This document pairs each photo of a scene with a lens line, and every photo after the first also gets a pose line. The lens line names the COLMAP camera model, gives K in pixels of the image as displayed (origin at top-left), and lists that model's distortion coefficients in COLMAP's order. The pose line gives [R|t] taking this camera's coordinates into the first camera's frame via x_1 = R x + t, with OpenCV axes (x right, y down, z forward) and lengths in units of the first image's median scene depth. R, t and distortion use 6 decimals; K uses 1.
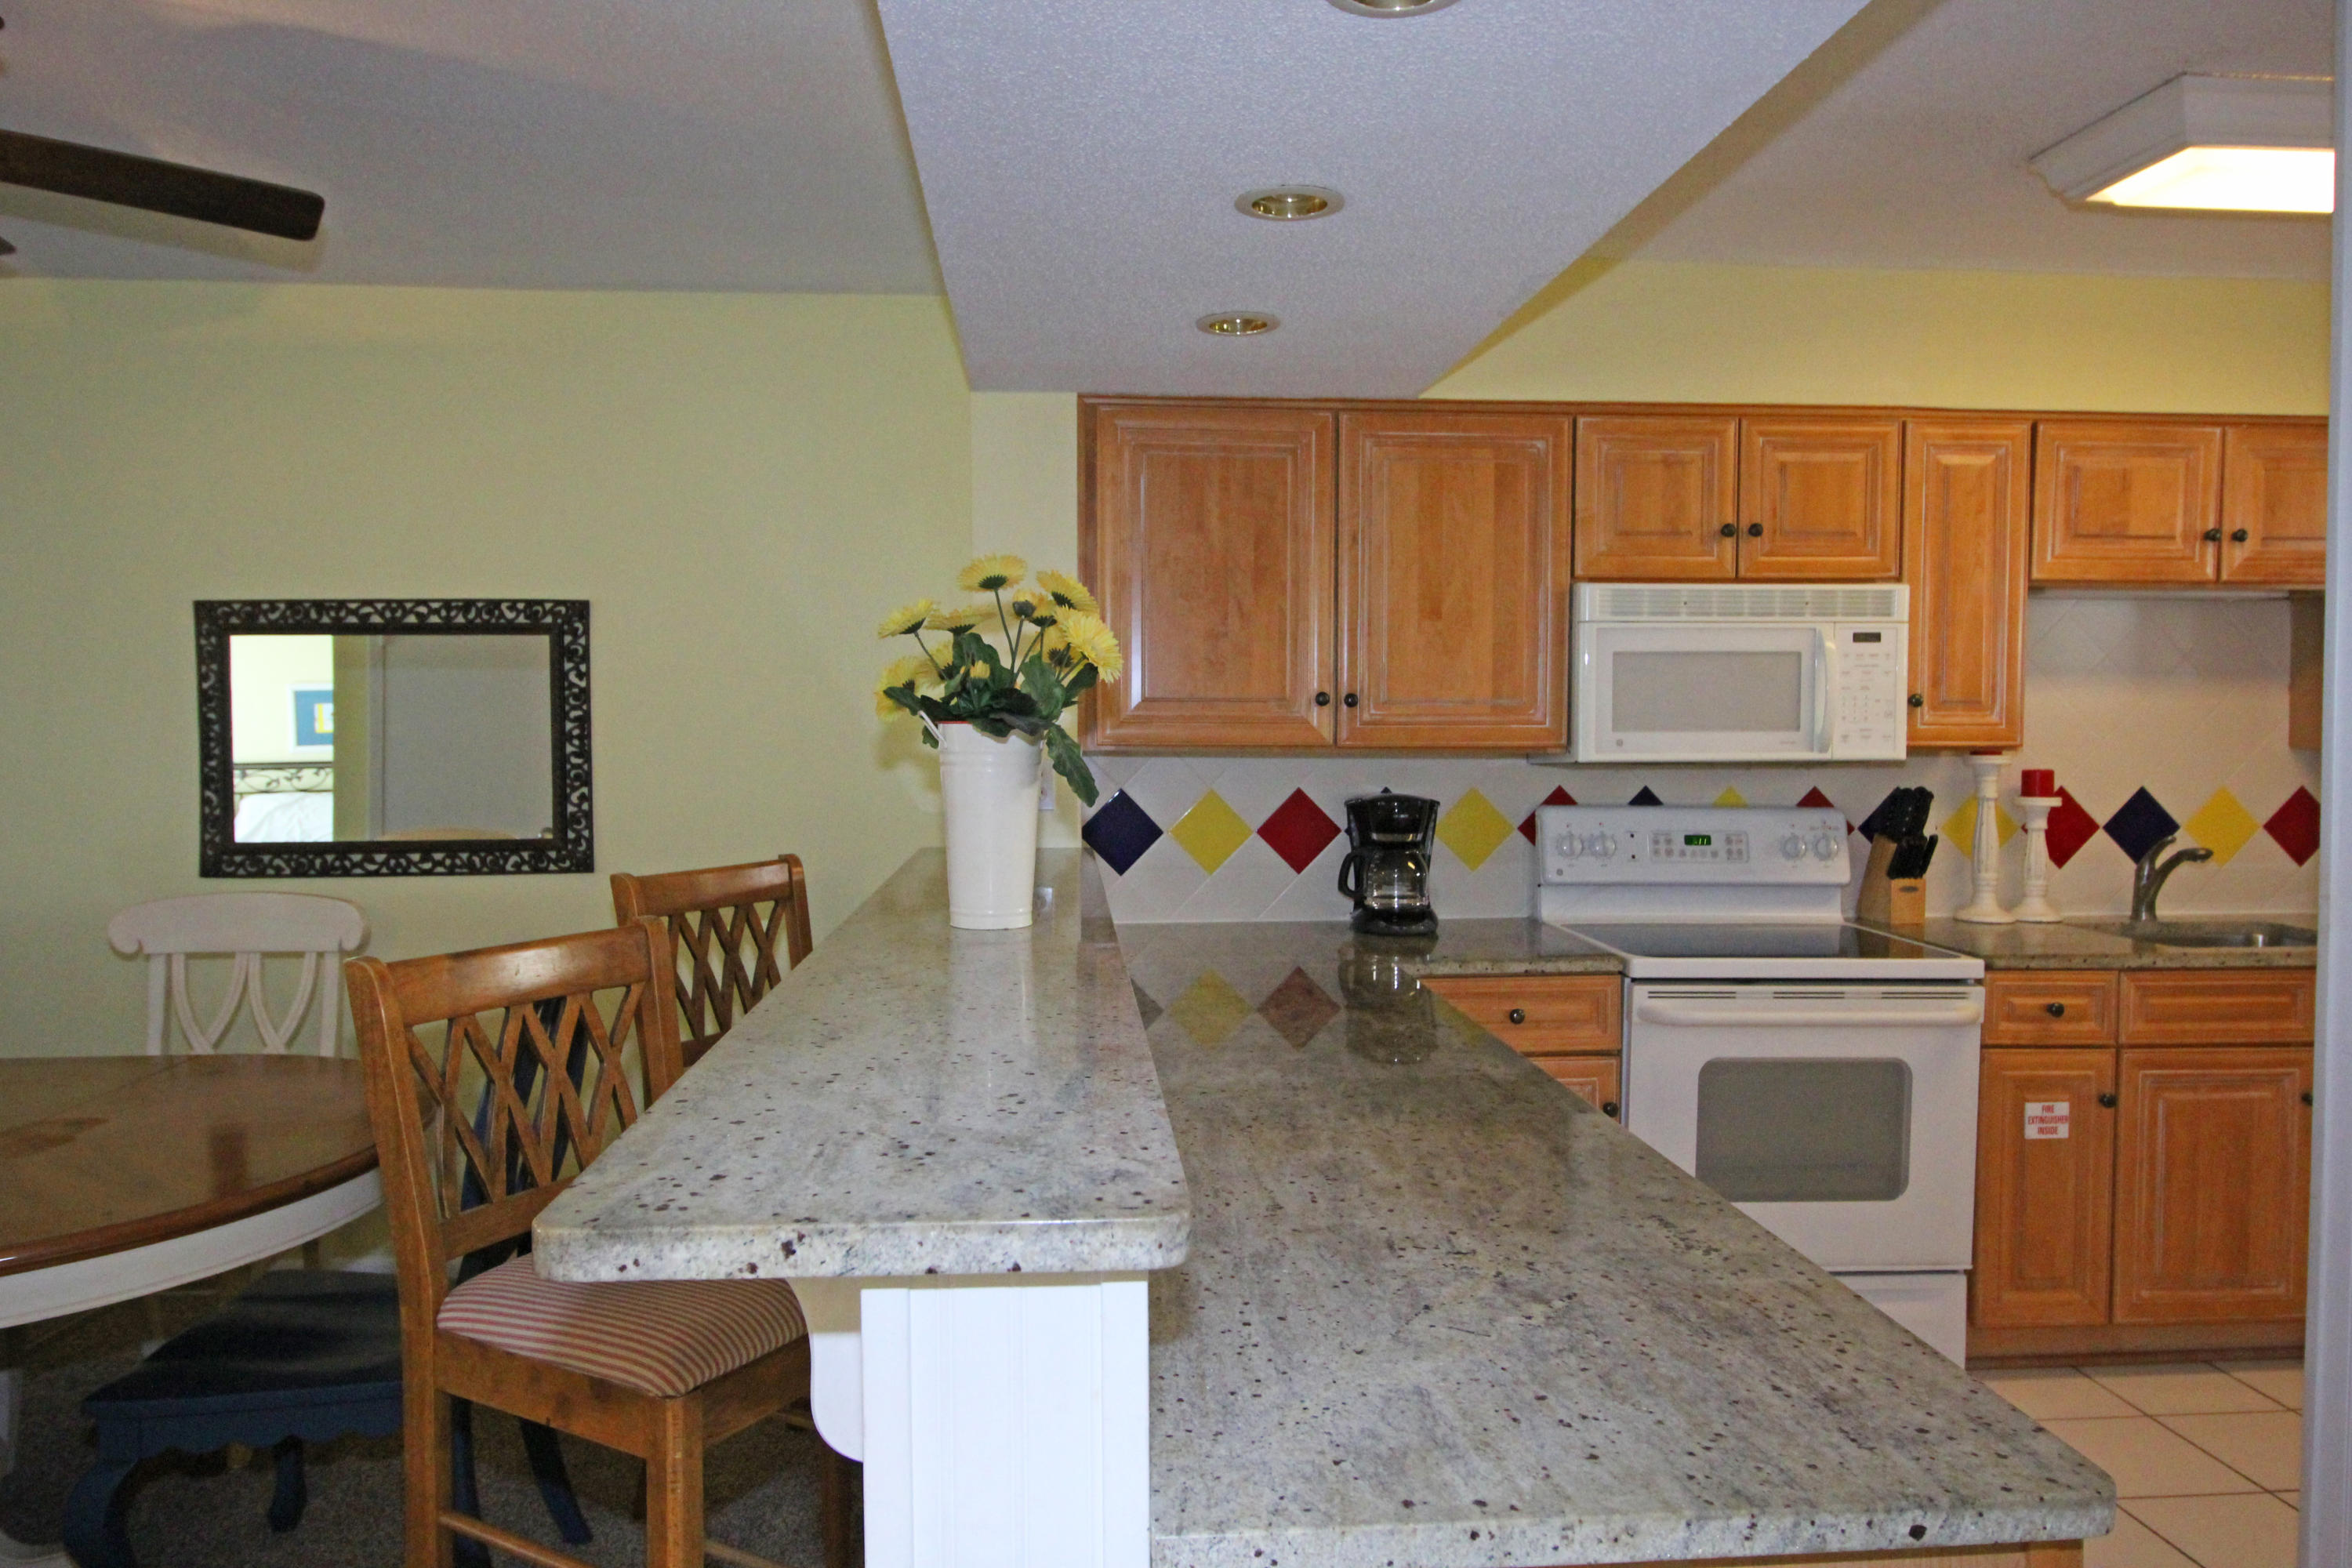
lens RADIAL K [[1542.0, 0, 1165.9], [0, 1542.0, 777.4], [0, 0, 1]] dist [0.002319, -0.010548]
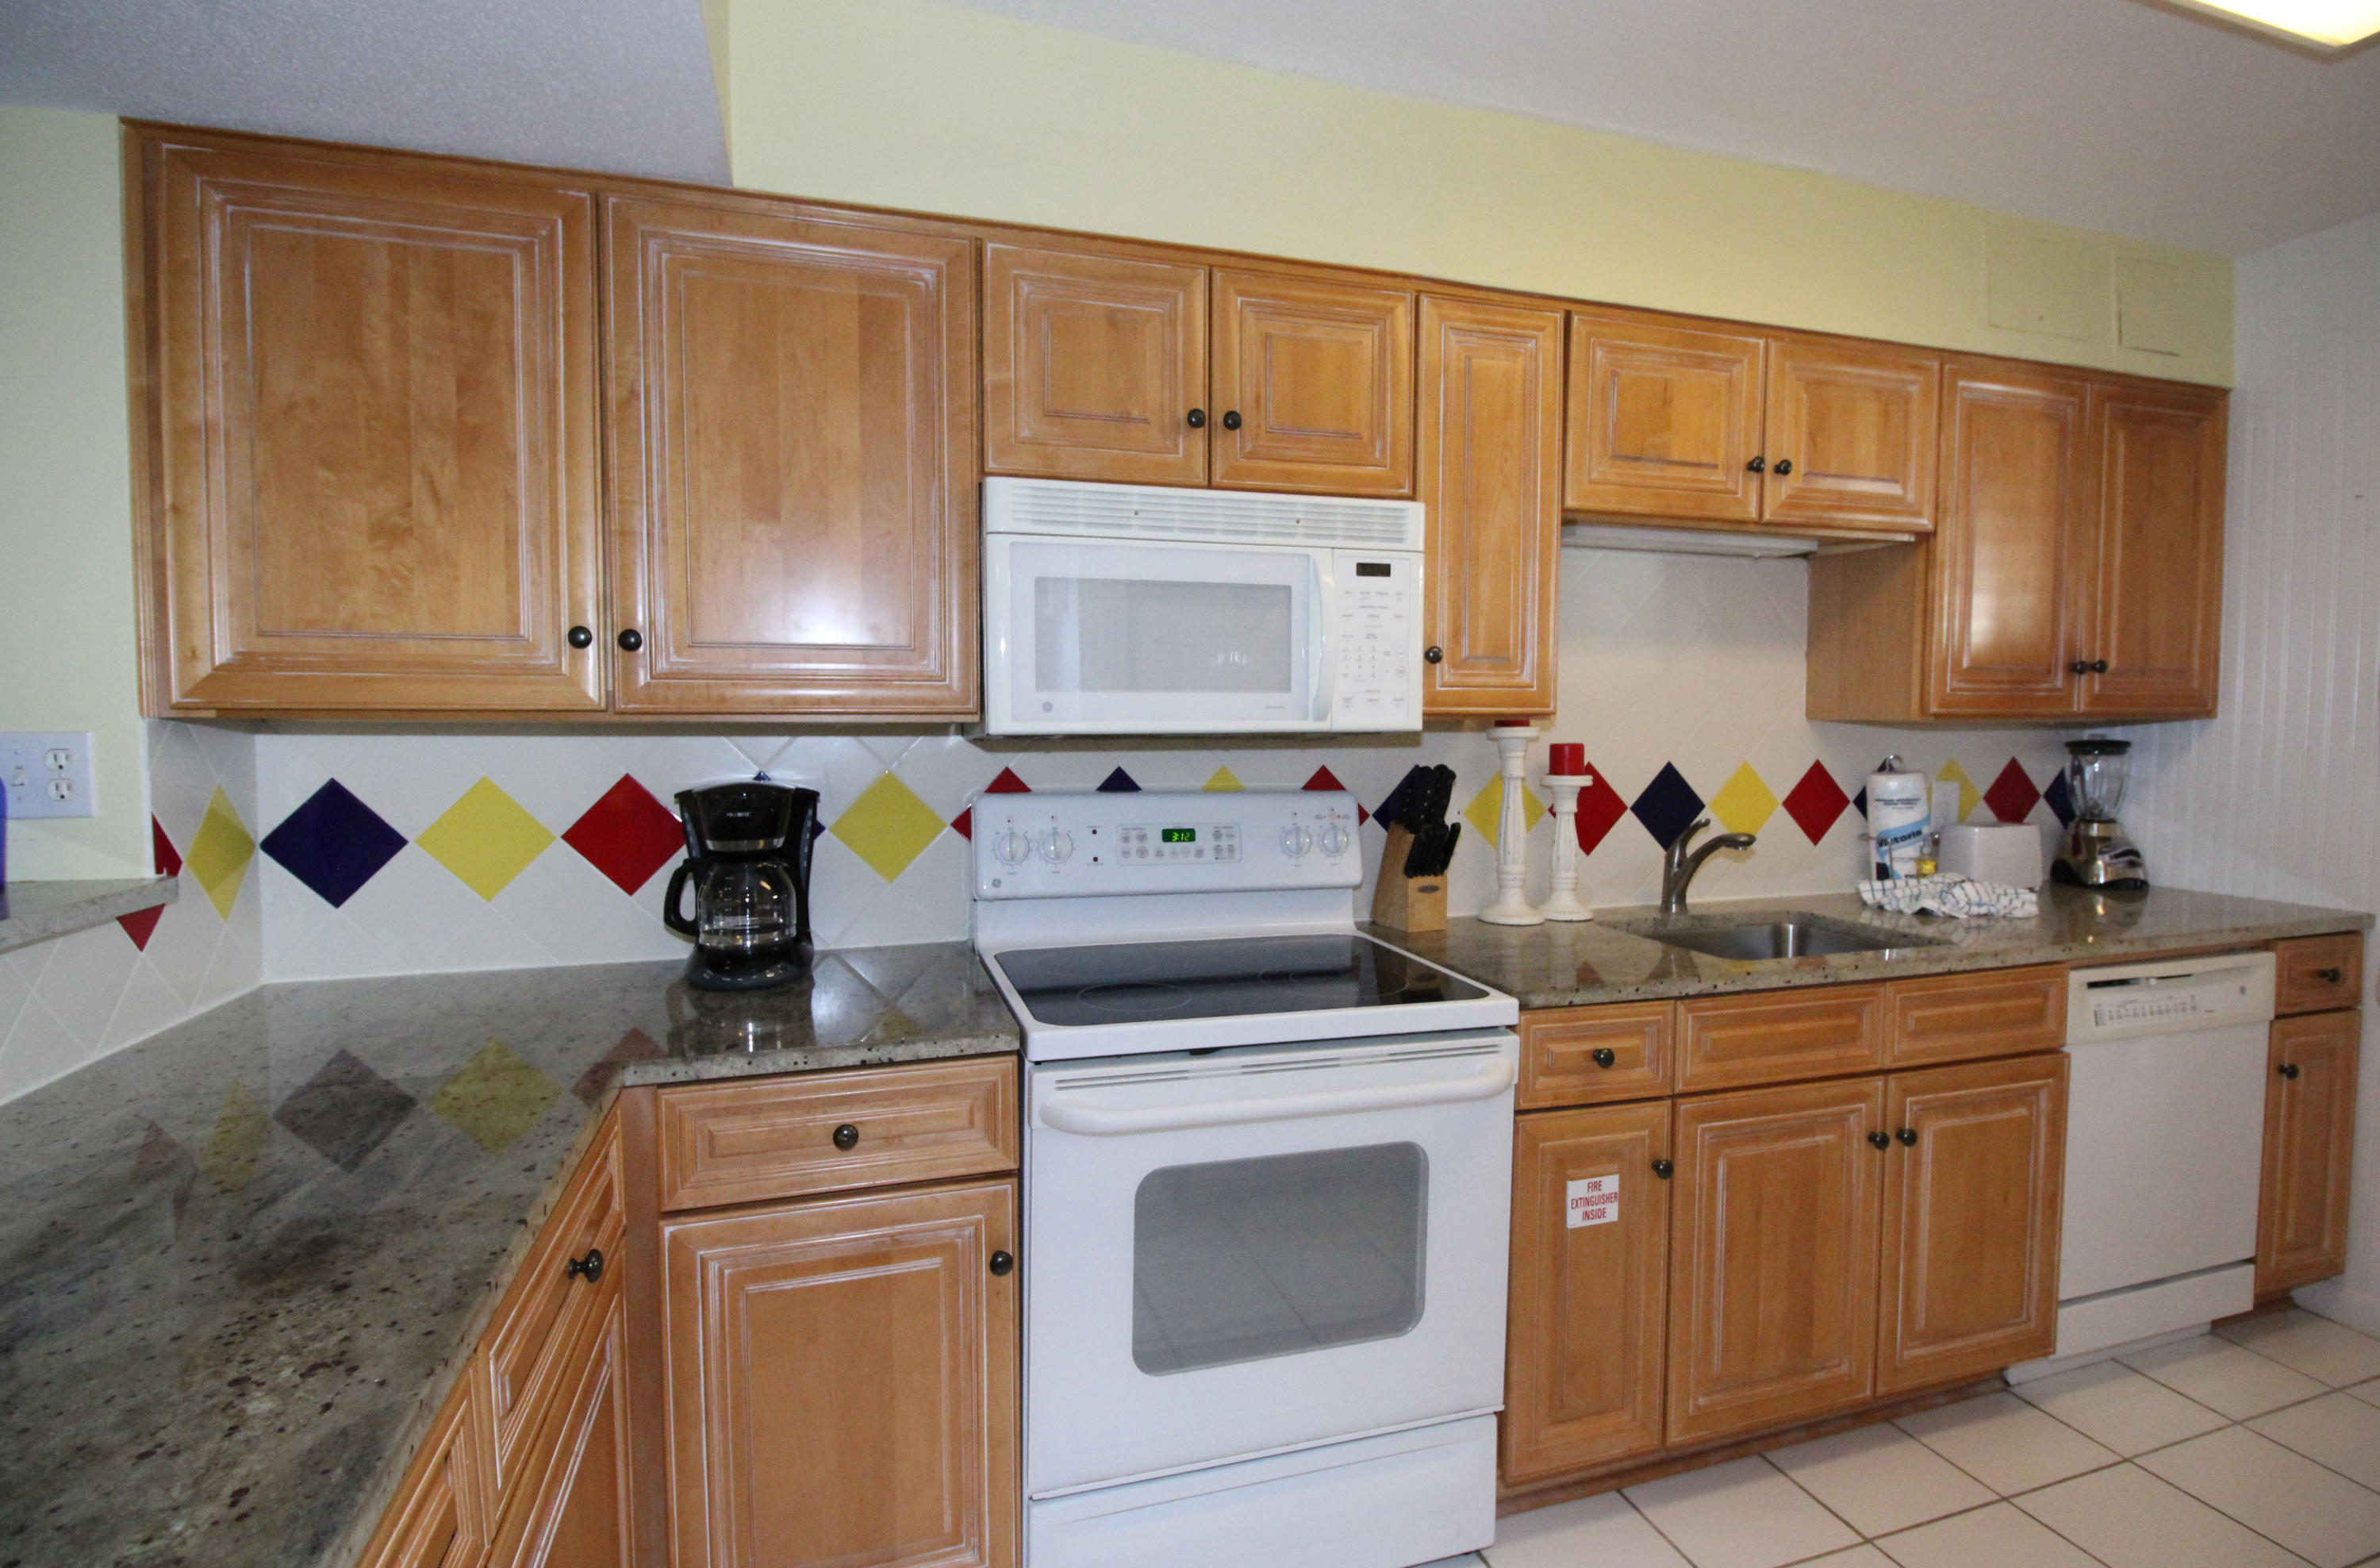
lens RADIAL K [[1131.7, 0, 1196.9], [0, 1131.7, 776.8], [0, 0, 1]] dist [-0.012145, -0.003131]
pose [[0.972736, -0.011388, 0.231634, 0.237635], [0.007838, 0.999837, 0.016241, 0.001831], [-0.231782, -0.013983, 0.972667, 0.472545]]
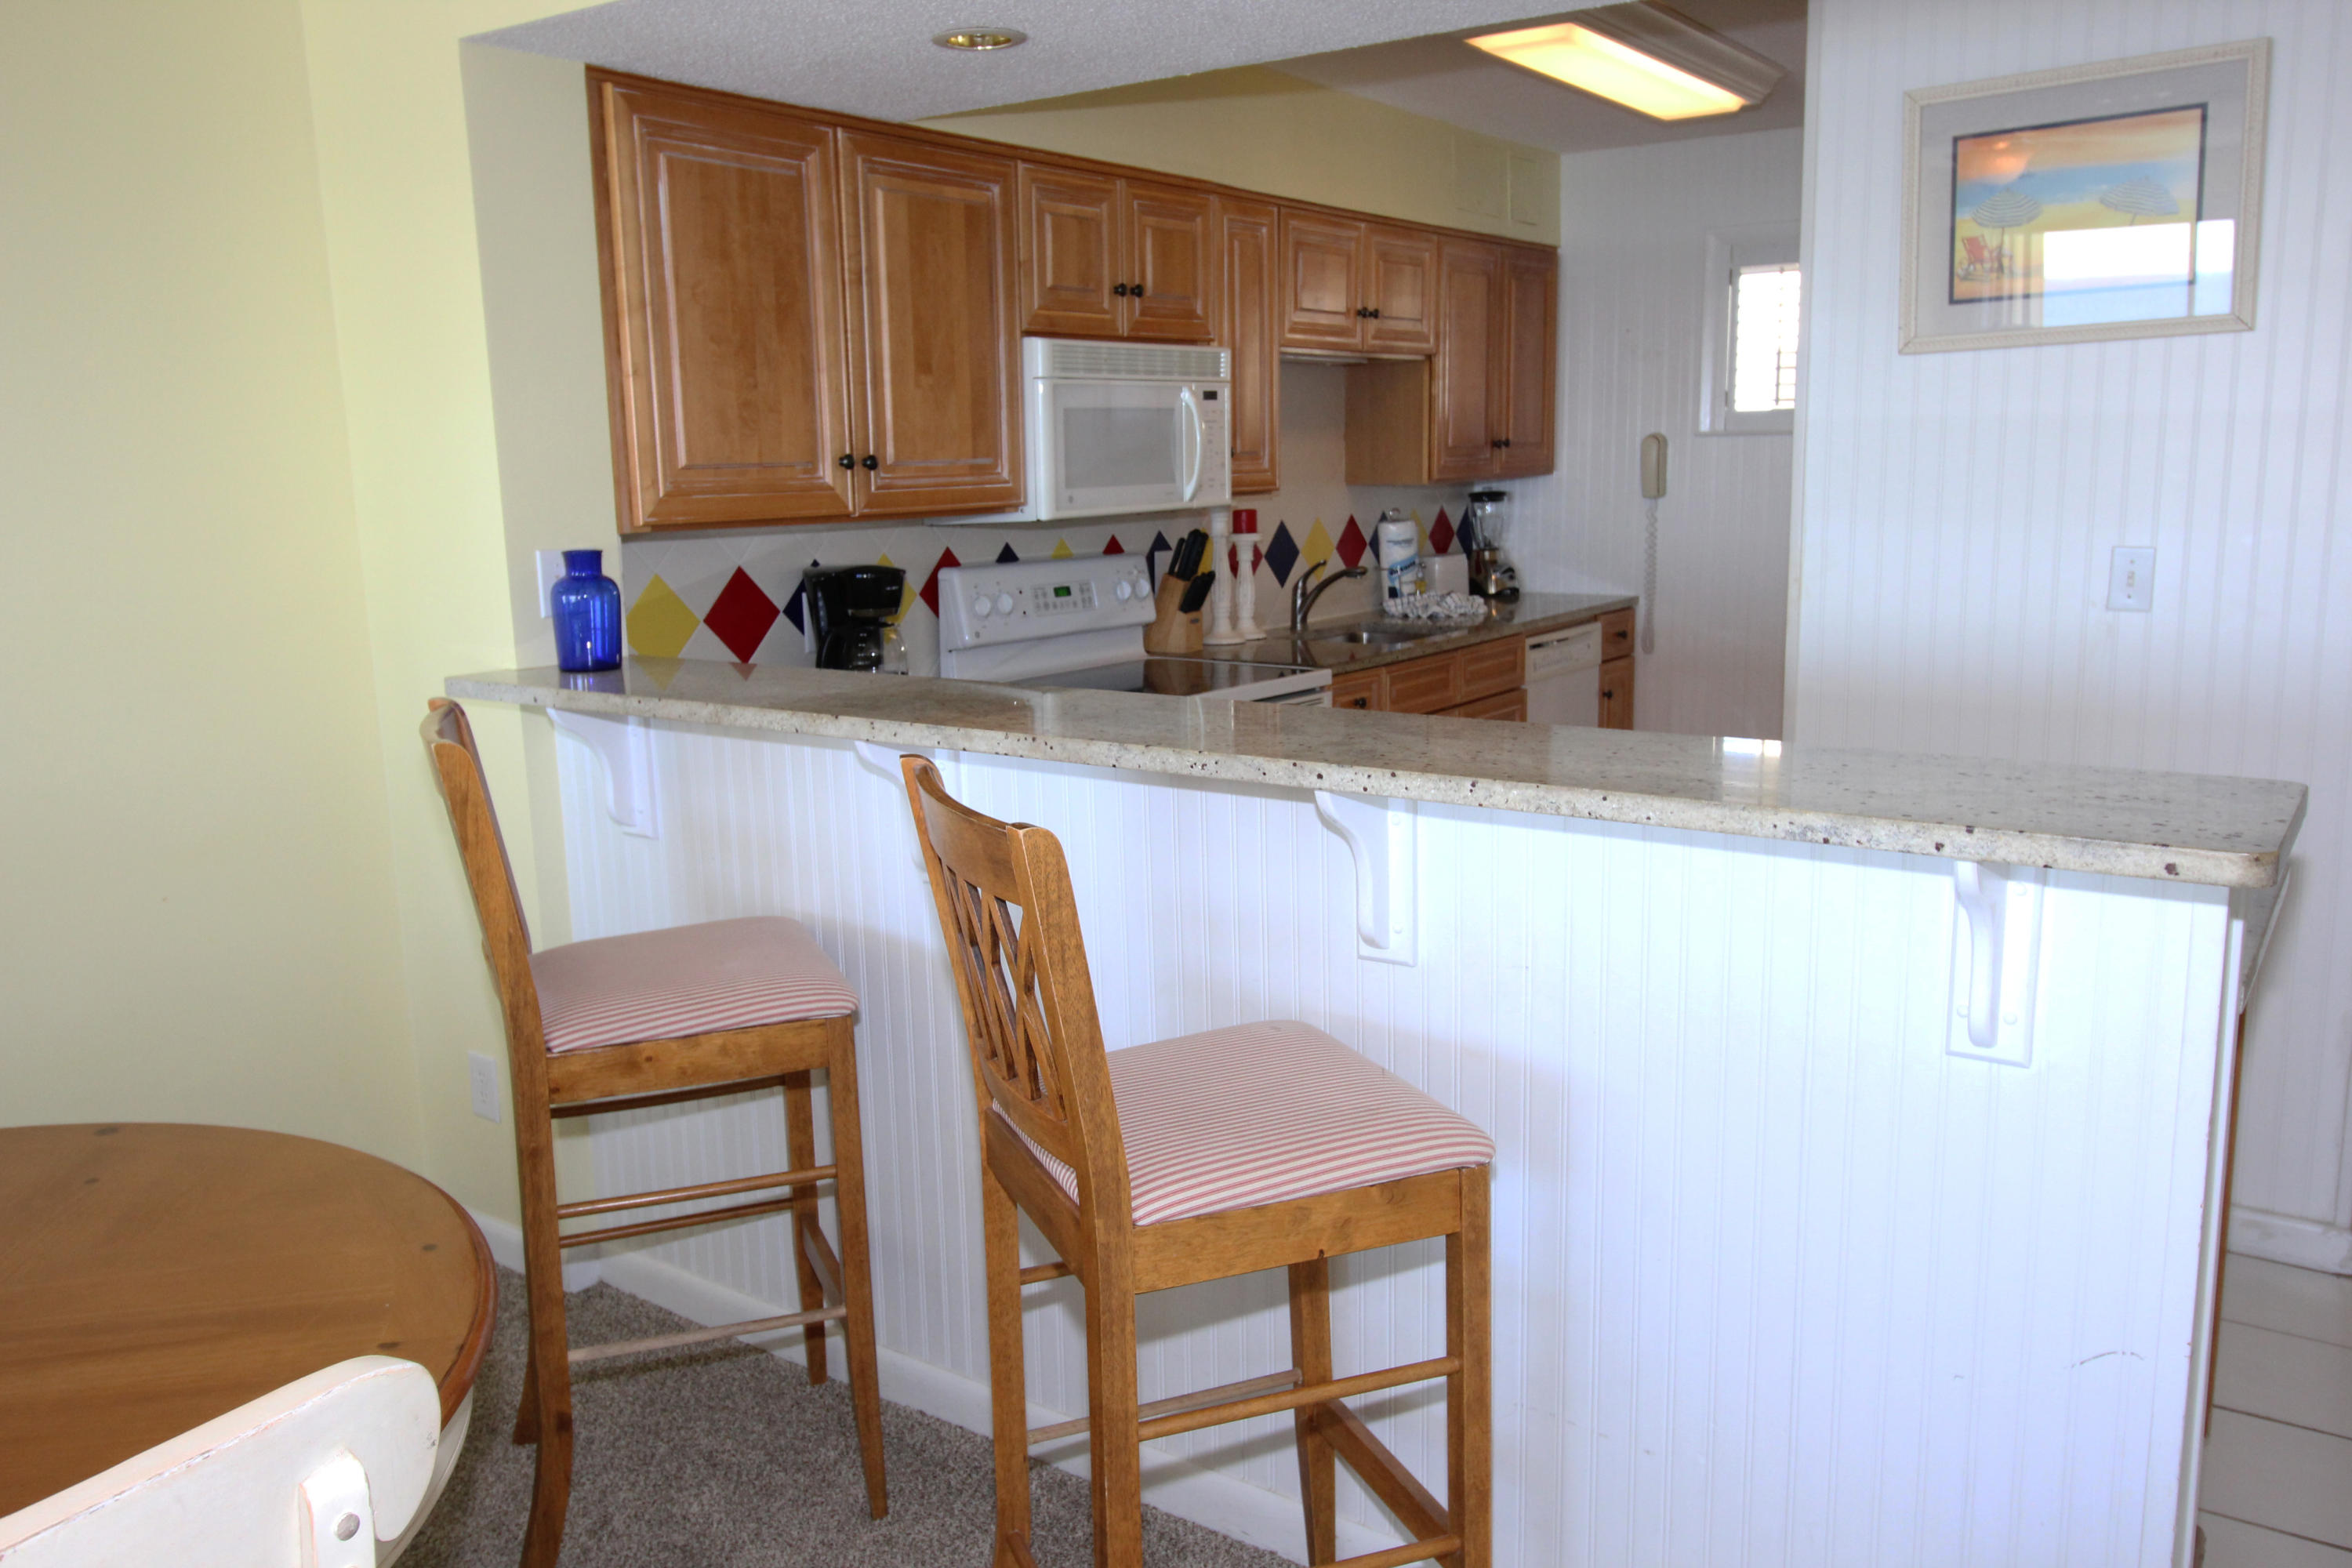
lens RADIAL K [[1804.1, 0, 1172.0], [0, 1804.1, 779.3], [0, 0, 1]] dist [0.028862, 0.001266]
pose [[0.631517, -0.154931, 0.759726, -0.592711], [0.052165, 0.986103, 0.157734, -0.024455], [-0.773605, -0.059980, 0.630822, 0.180032]]
